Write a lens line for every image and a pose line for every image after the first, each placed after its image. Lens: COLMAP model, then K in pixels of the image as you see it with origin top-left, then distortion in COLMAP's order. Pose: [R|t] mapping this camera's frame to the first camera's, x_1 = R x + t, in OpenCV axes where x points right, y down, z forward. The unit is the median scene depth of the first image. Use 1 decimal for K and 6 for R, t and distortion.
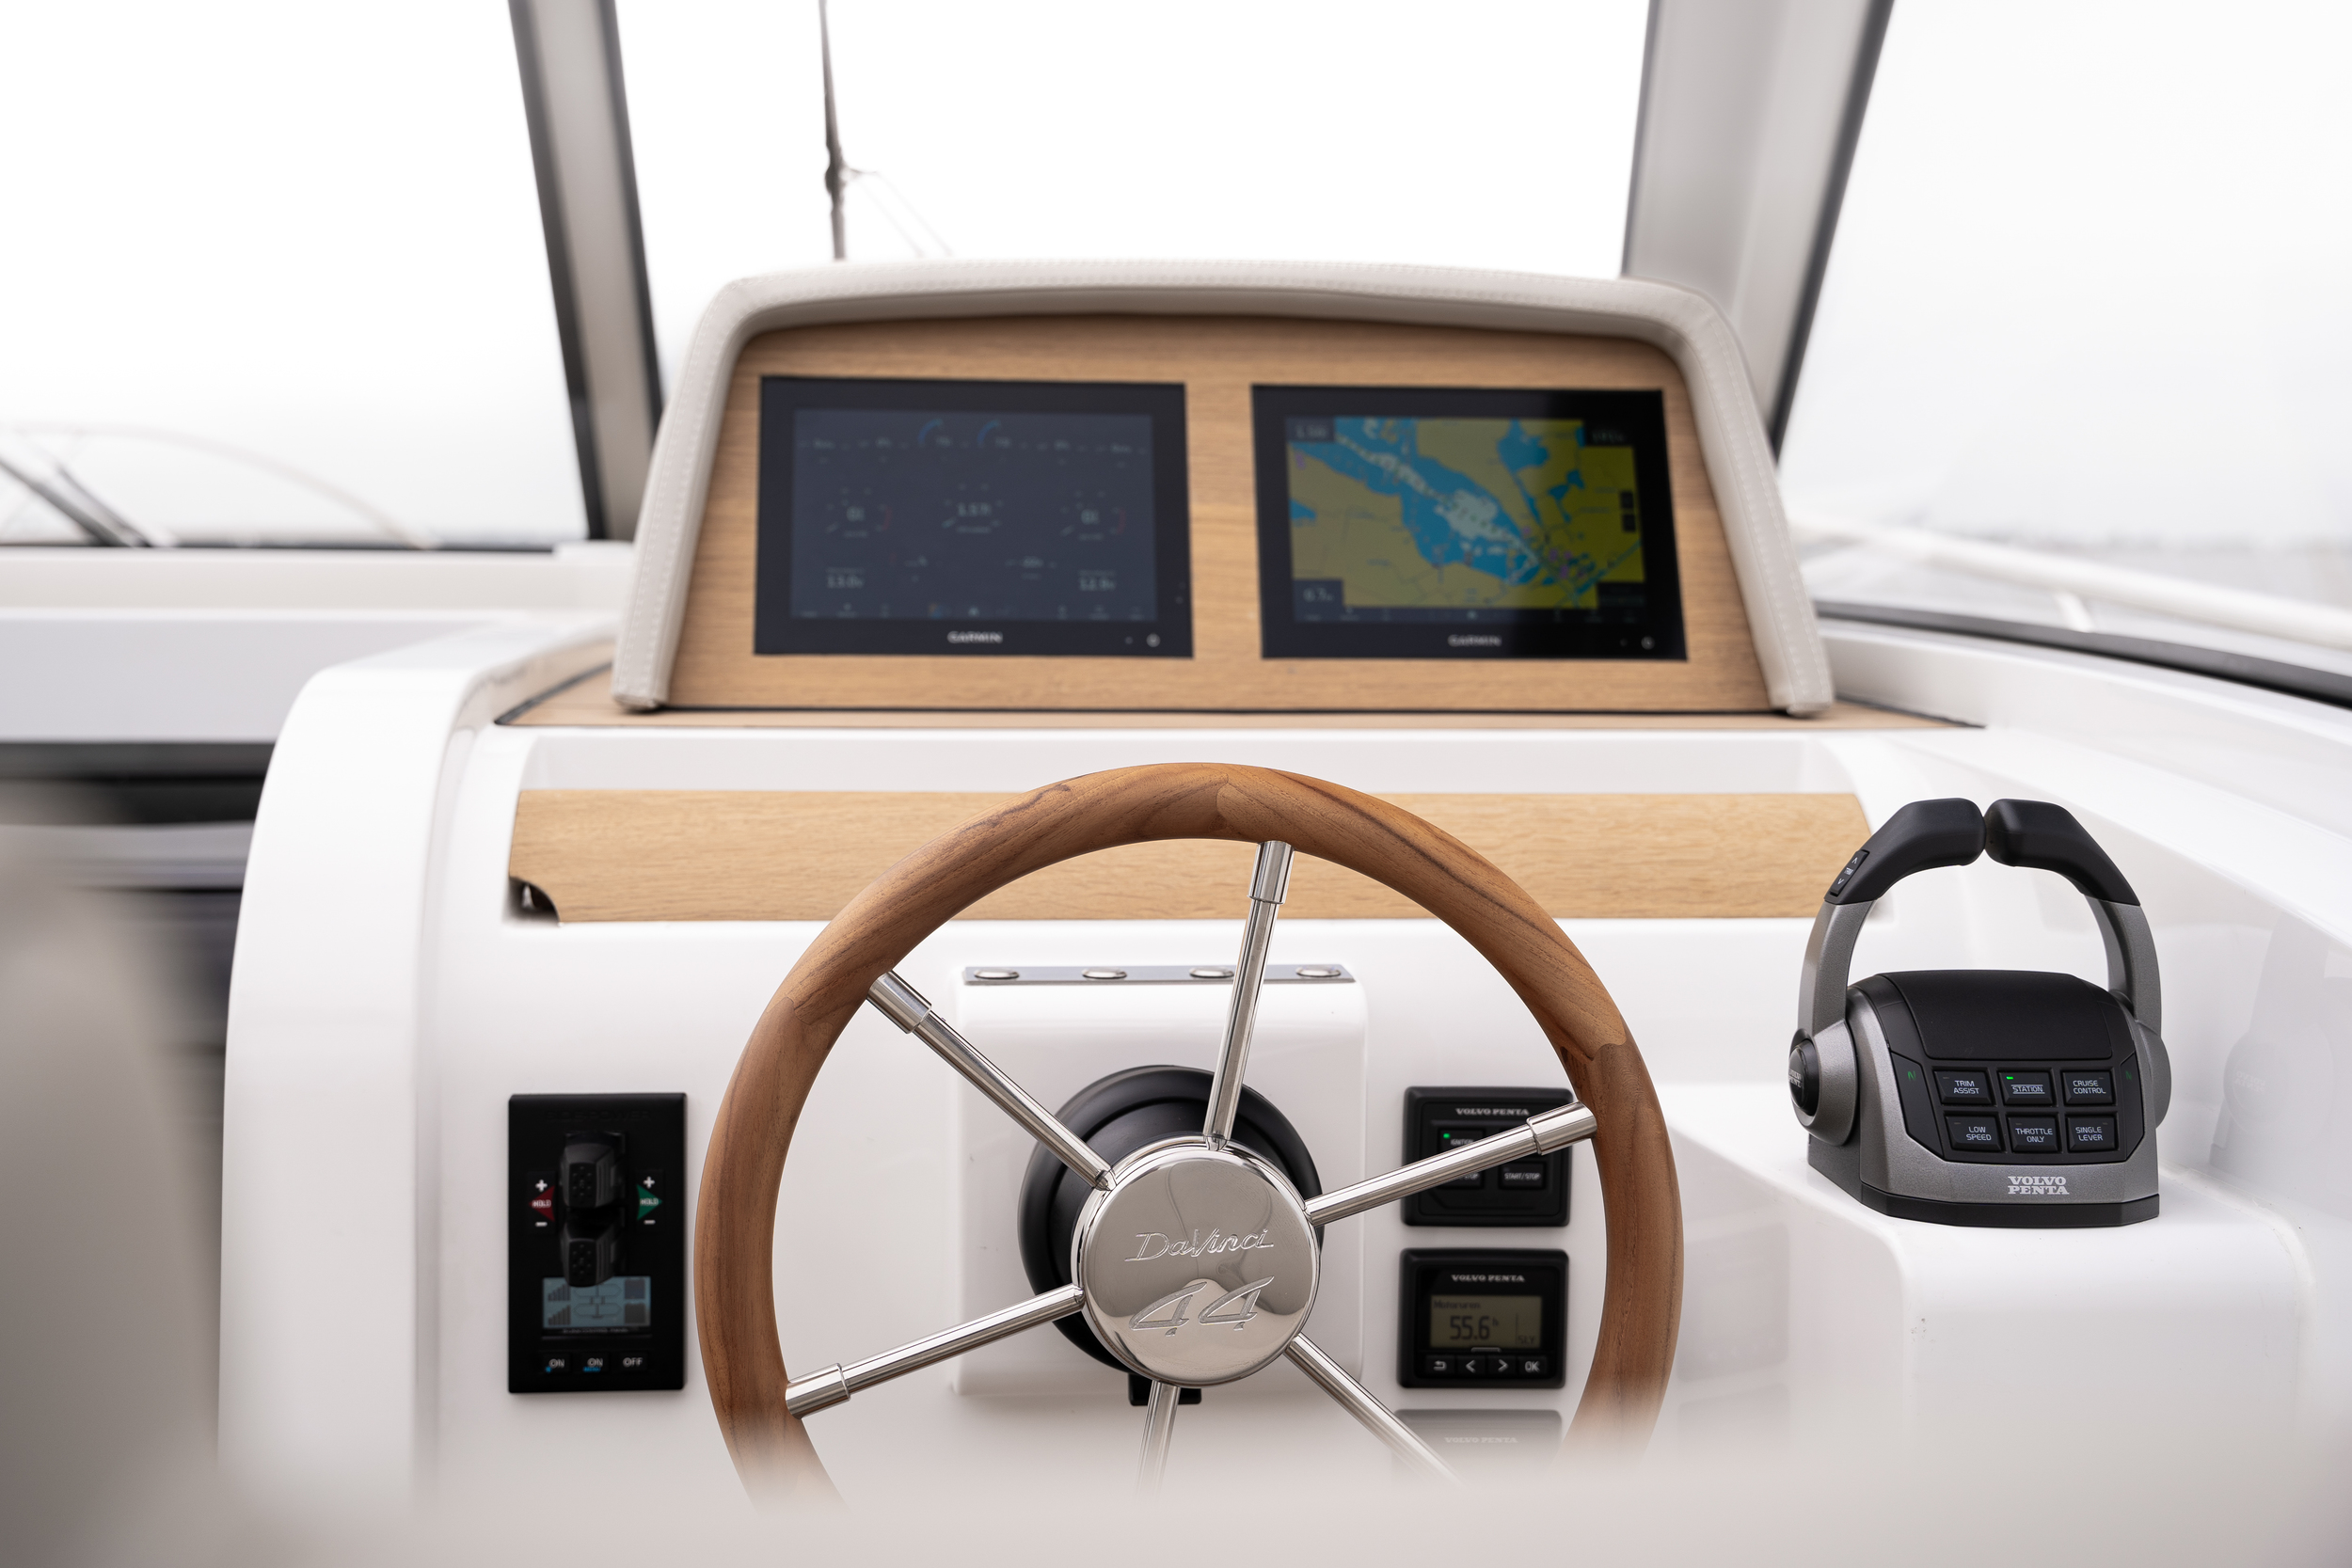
lens RADIAL K [[2561.7, 0, 1176.0], [0, 2561.7, 784.0], [0, 0, 1]] dist [0.006730, -0.004093]
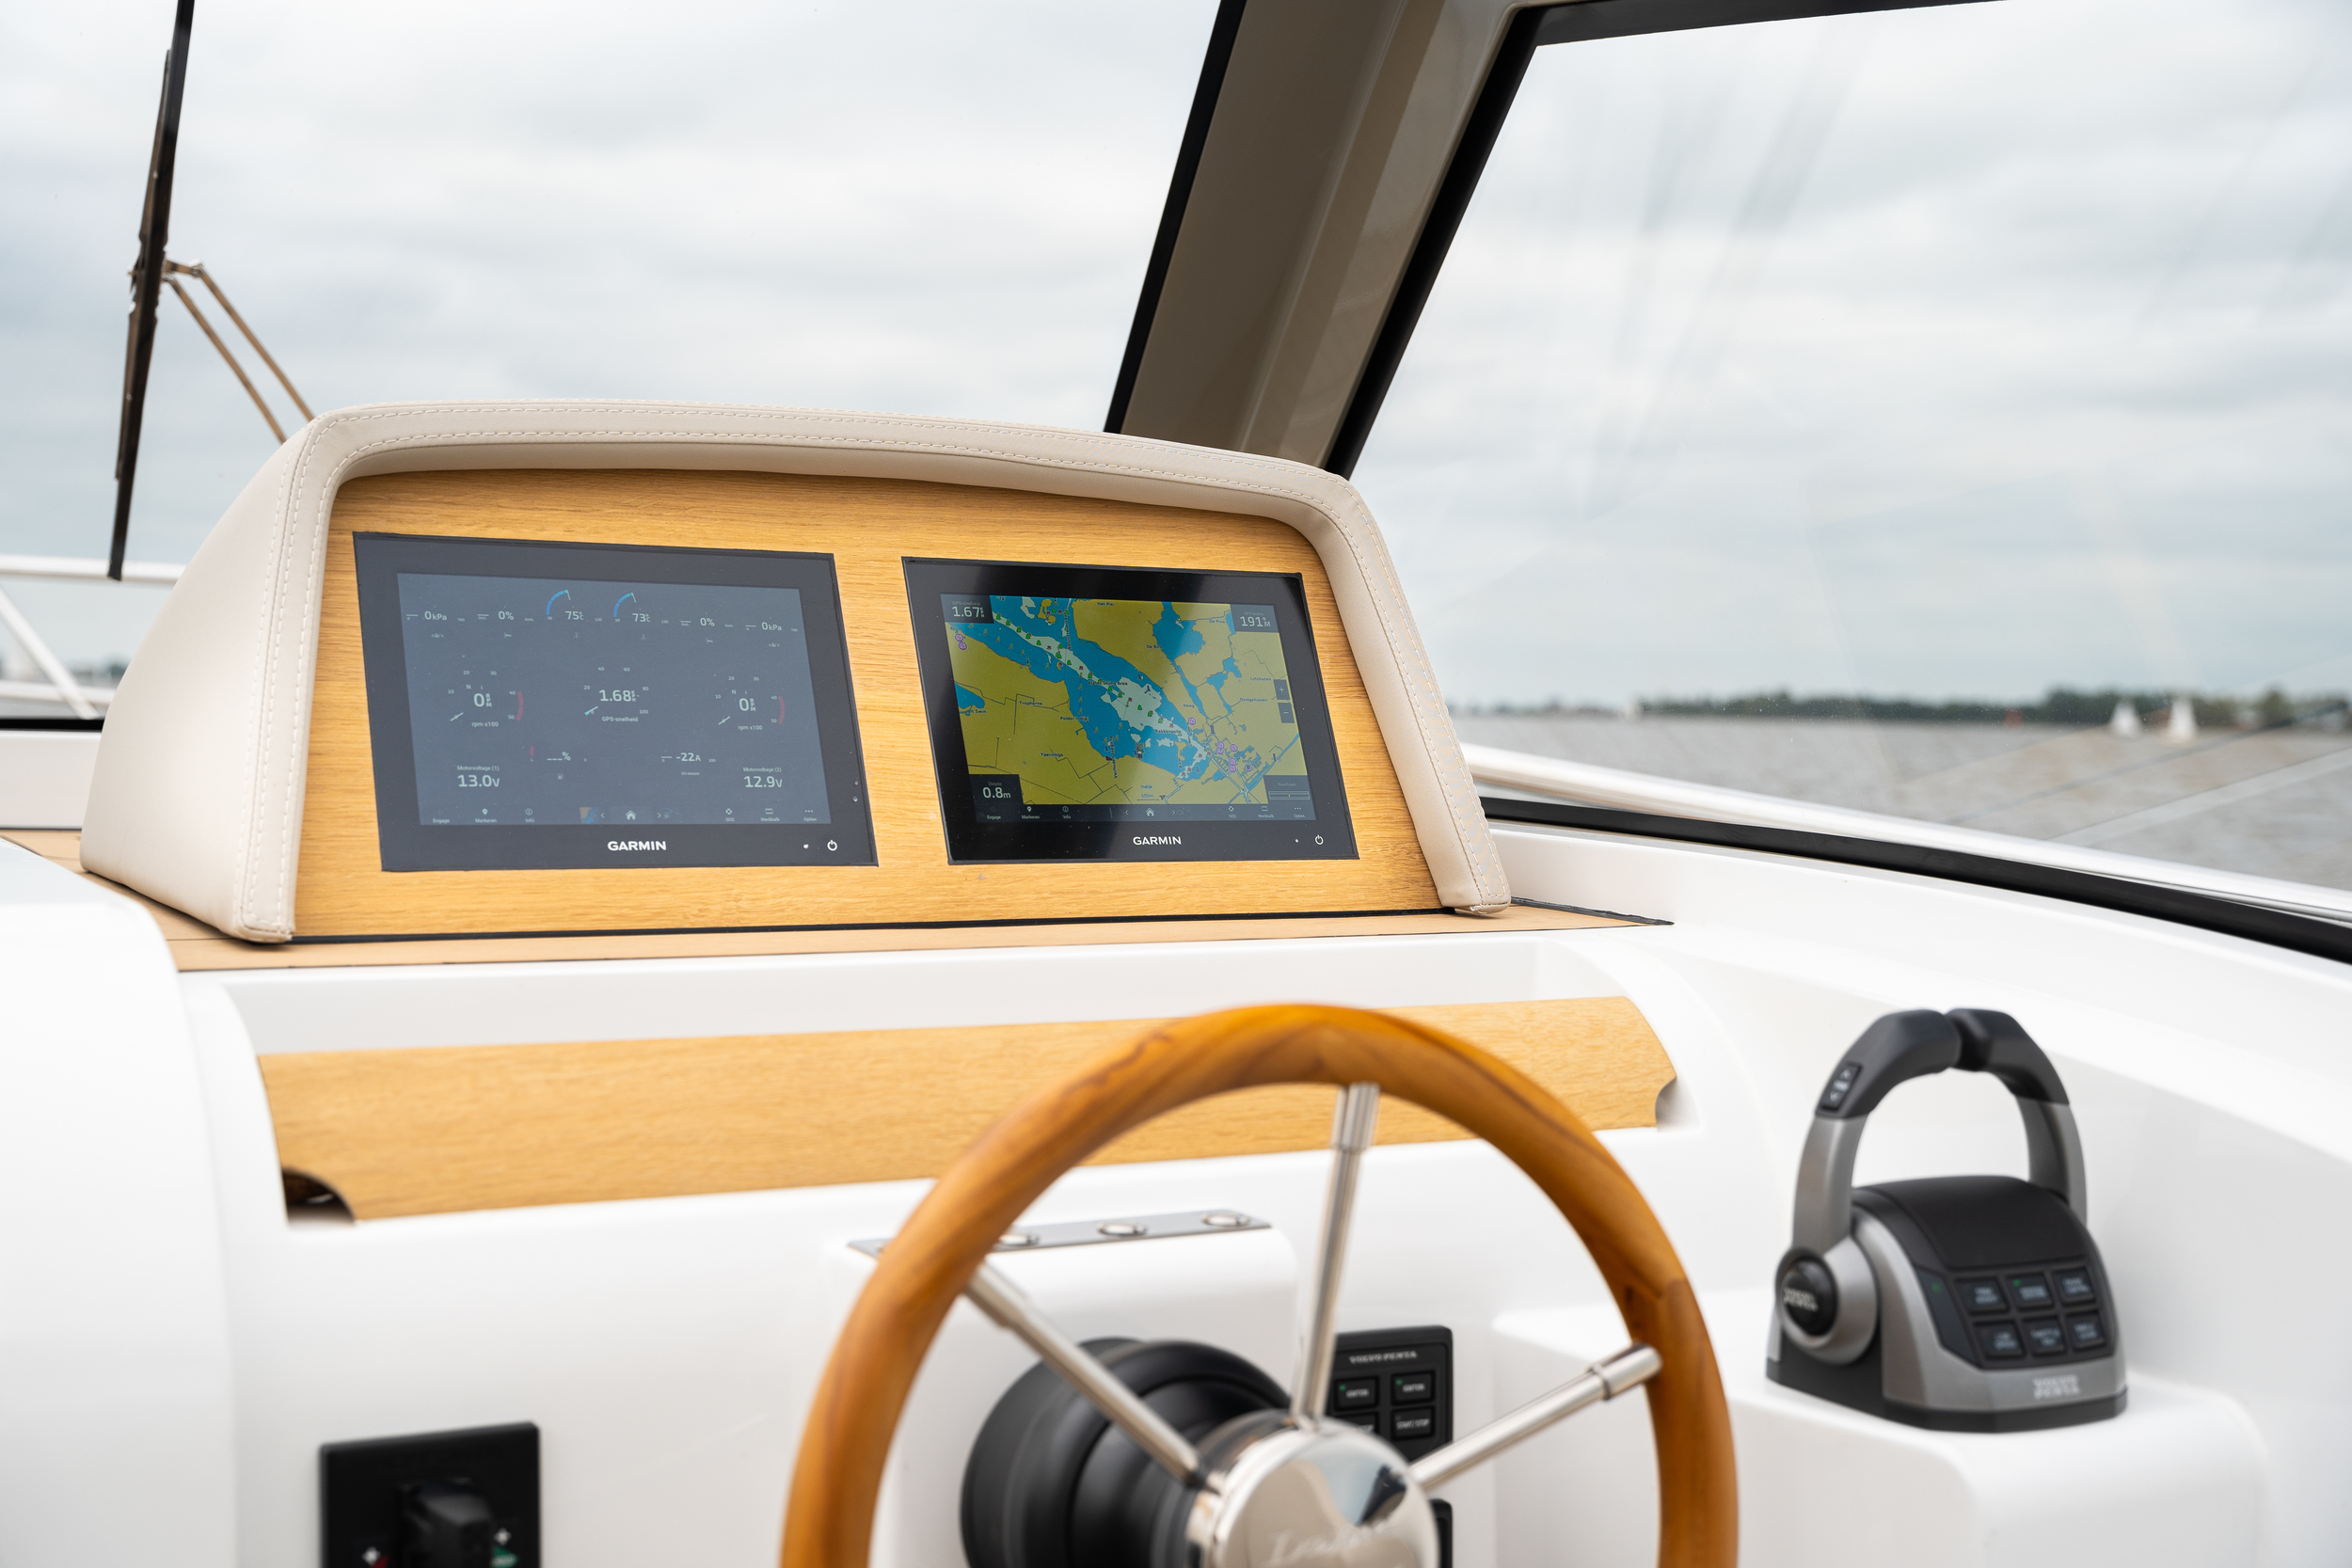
lens RADIAL K [[2838.9, 0, 1176.0], [0, 2838.9, 784.0], [0, 0, 1]] dist [0.006630, 0.016385]
pose [[0.914411, -0.005638, 0.404749, -0.295360], [0.029005, 0.998245, -0.051625, -0.023609], [-0.403747, 0.058946, 0.912970, 0.062026]]
